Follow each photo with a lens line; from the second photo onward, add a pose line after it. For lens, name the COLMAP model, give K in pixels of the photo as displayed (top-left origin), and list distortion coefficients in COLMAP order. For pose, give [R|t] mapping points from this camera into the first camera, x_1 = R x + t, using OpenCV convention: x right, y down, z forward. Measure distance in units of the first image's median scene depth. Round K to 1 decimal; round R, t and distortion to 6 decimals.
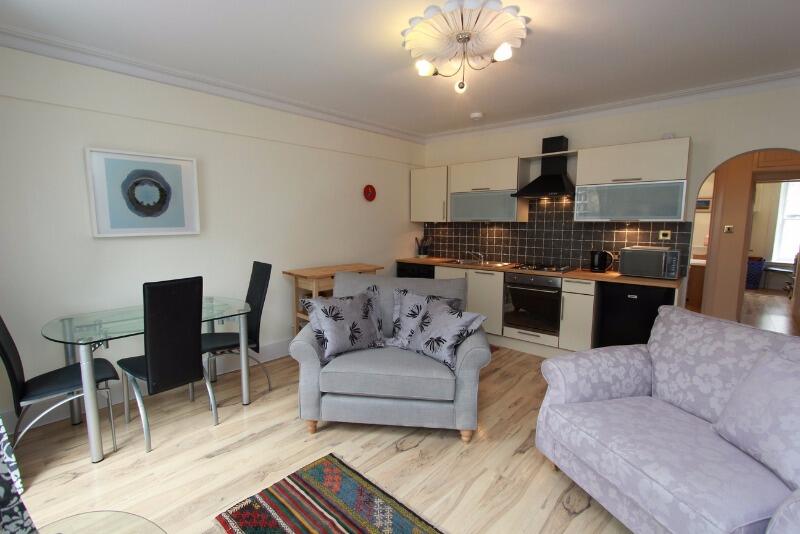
lens RADIAL K [[372.0, 0, 399.3], [0, 372.0, 266.4], [0, 0, 1]] dist [-0.003470, -0.000454]
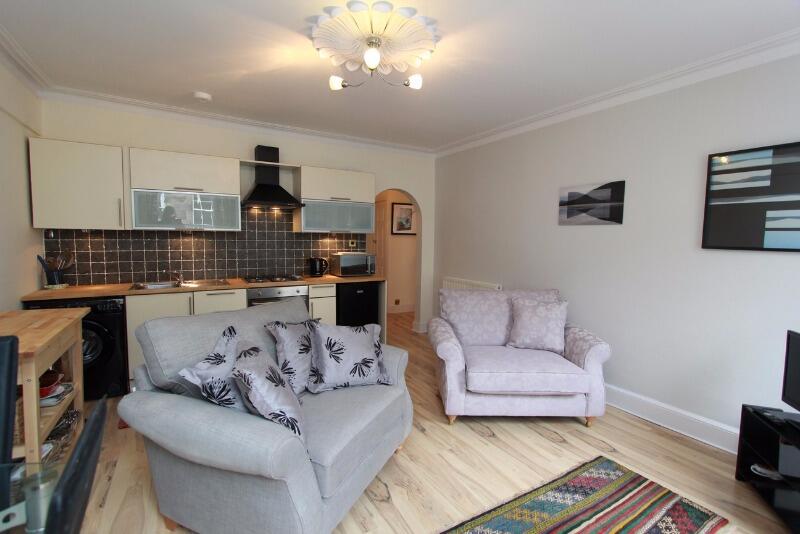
lens RADIAL K [[372.0, 0, 399.3], [0, 372.0, 265.4], [0, 0, 1]] dist [-0.003470, -0.000454]
pose [[0.291750, -0.076380, 0.953440, -0.436929], [0.098828, 0.993879, 0.049379, -0.046570], [-0.951375, 0.079820, 0.297513, 0.387287]]
